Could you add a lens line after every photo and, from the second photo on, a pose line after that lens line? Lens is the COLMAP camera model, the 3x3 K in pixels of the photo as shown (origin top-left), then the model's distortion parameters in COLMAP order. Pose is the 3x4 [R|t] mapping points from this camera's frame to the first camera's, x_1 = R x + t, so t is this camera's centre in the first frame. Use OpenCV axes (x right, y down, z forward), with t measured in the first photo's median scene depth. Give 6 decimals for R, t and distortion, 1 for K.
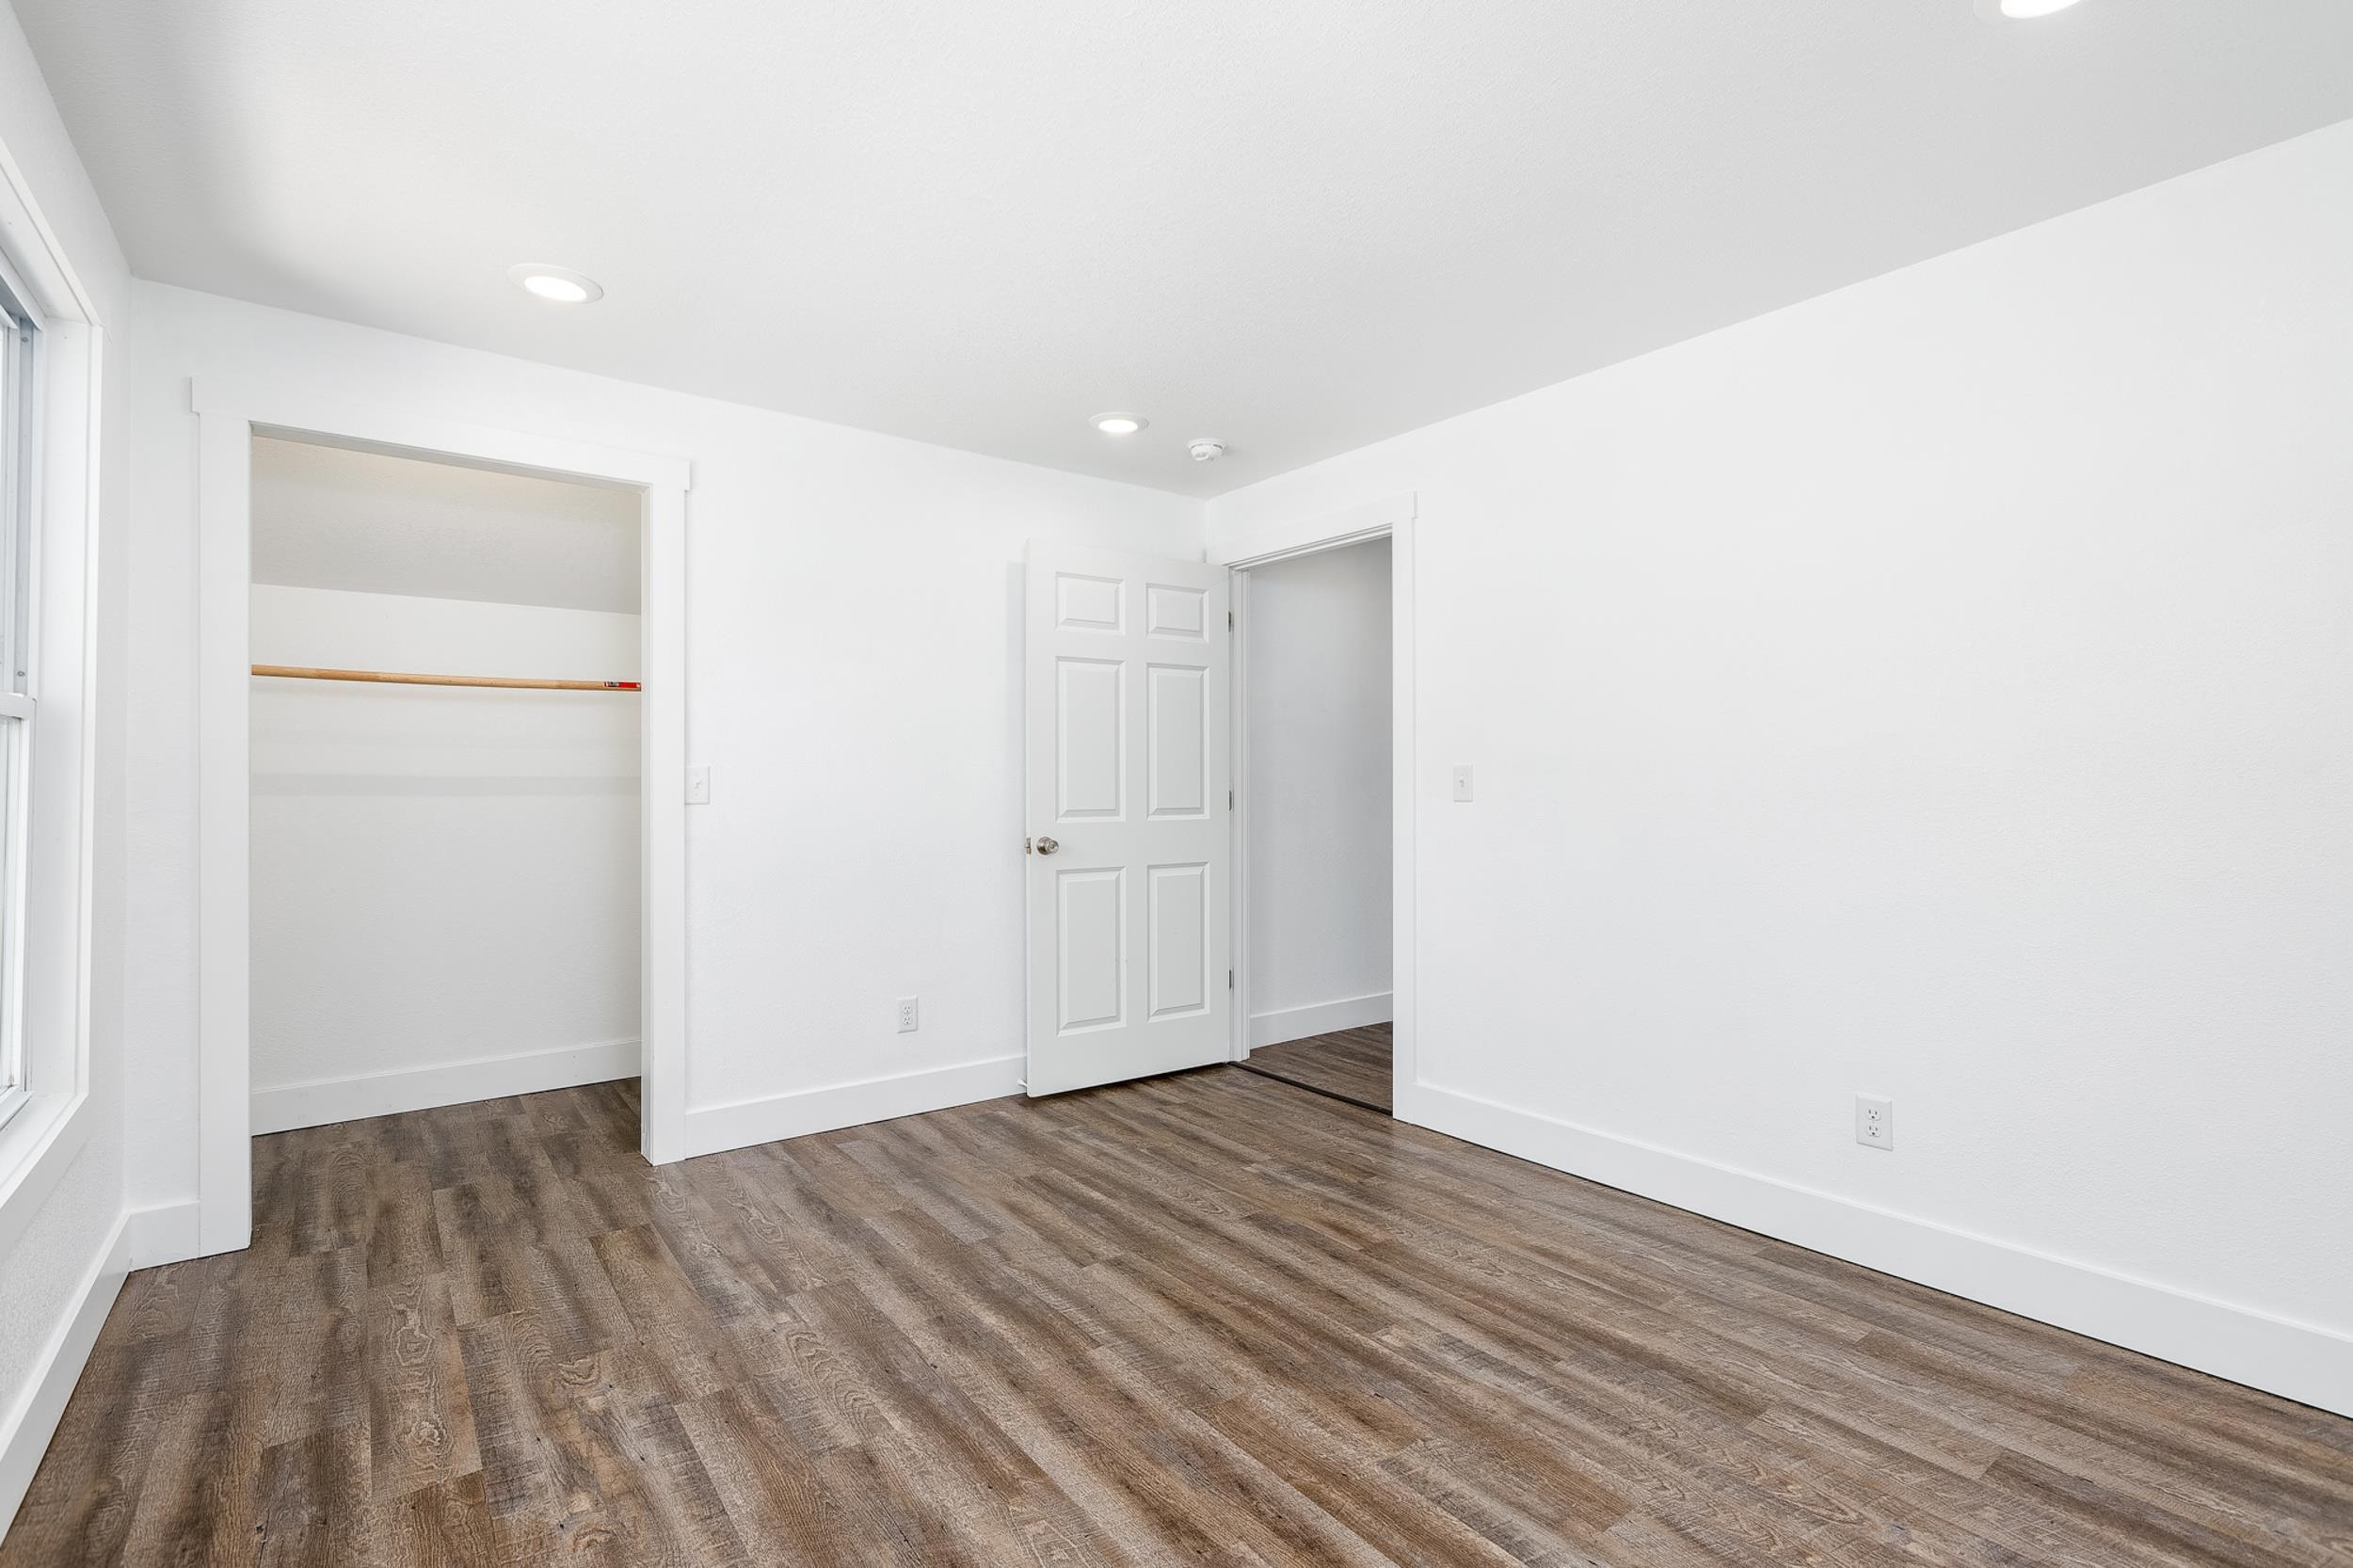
lens RADIAL K [[1082.1, 0, 1174.6], [0, 1082.1, 772.1], [0, 0, 1]] dist [0.005436, -0.002223]
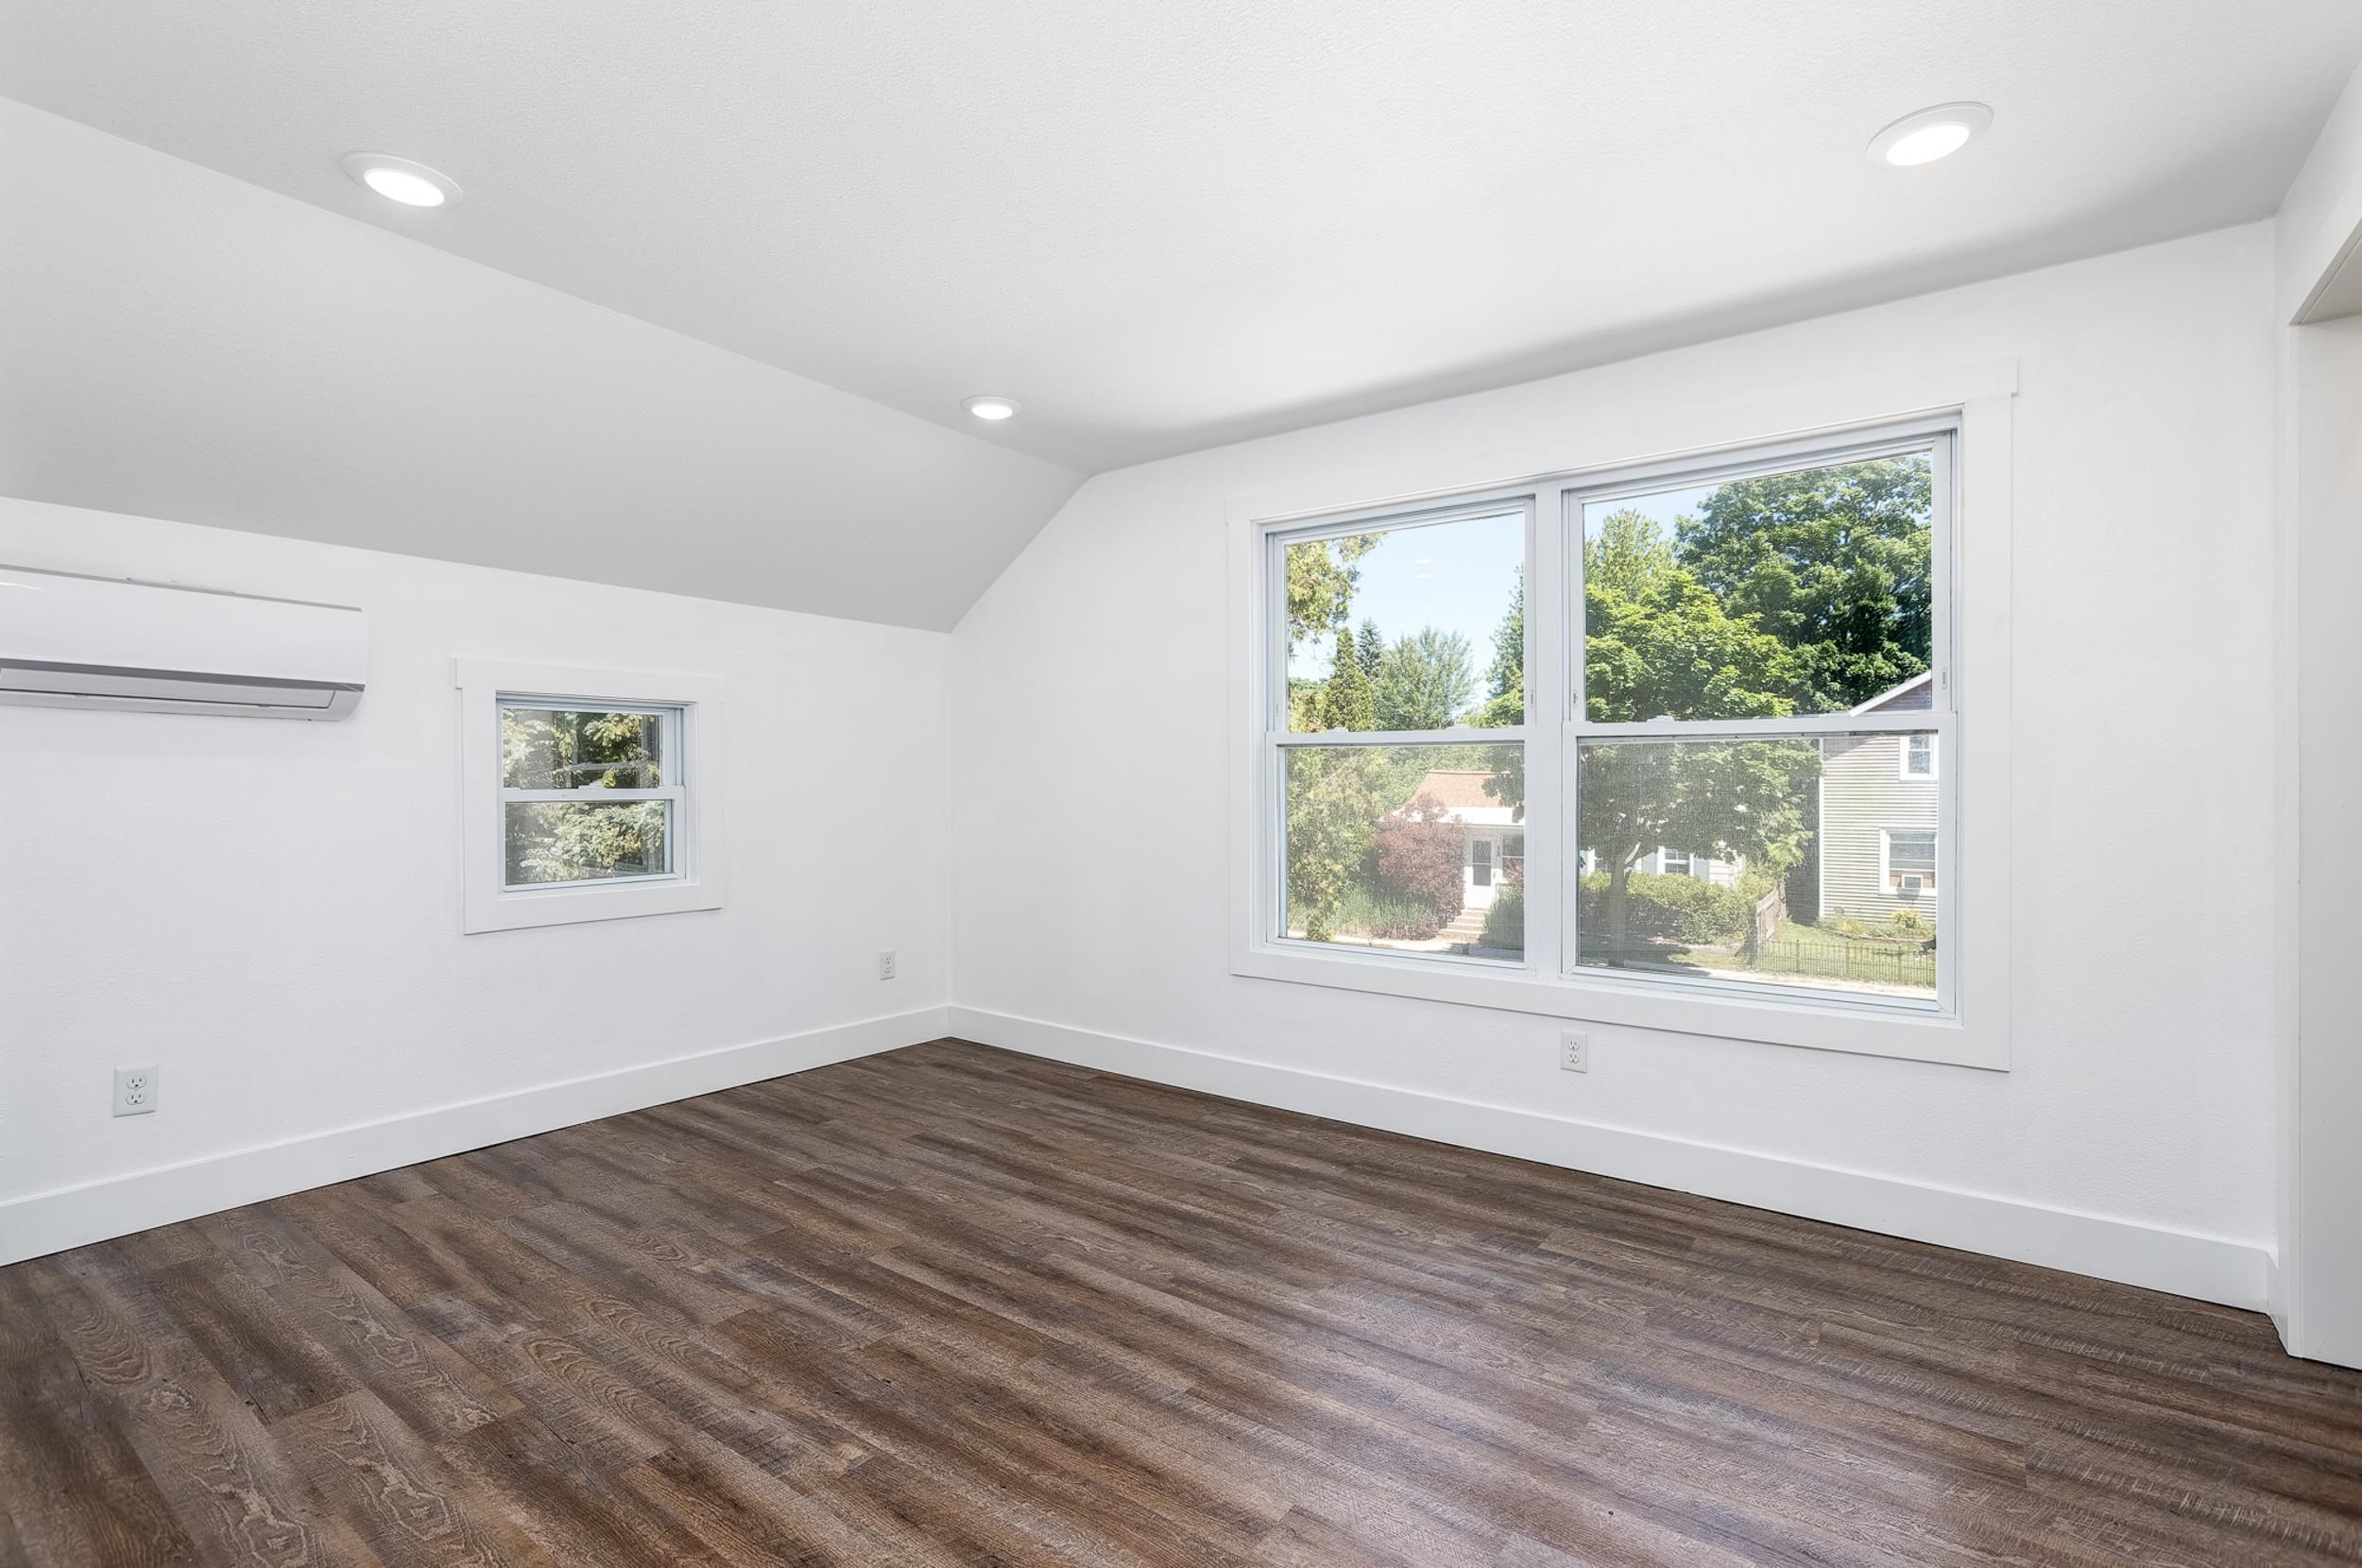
lens RADIAL K [[1086.1, 0, 1190.2], [0, 1086.1, 783.7], [0, 0, 1]] dist [0.005436, -0.002223]
pose [[-0.955554, 0.000664, -0.294816, 0.217538], [0.002845, 0.999972, -0.006970, 0.024890], [0.294803, -0.007499, -0.955529, 2.061118]]
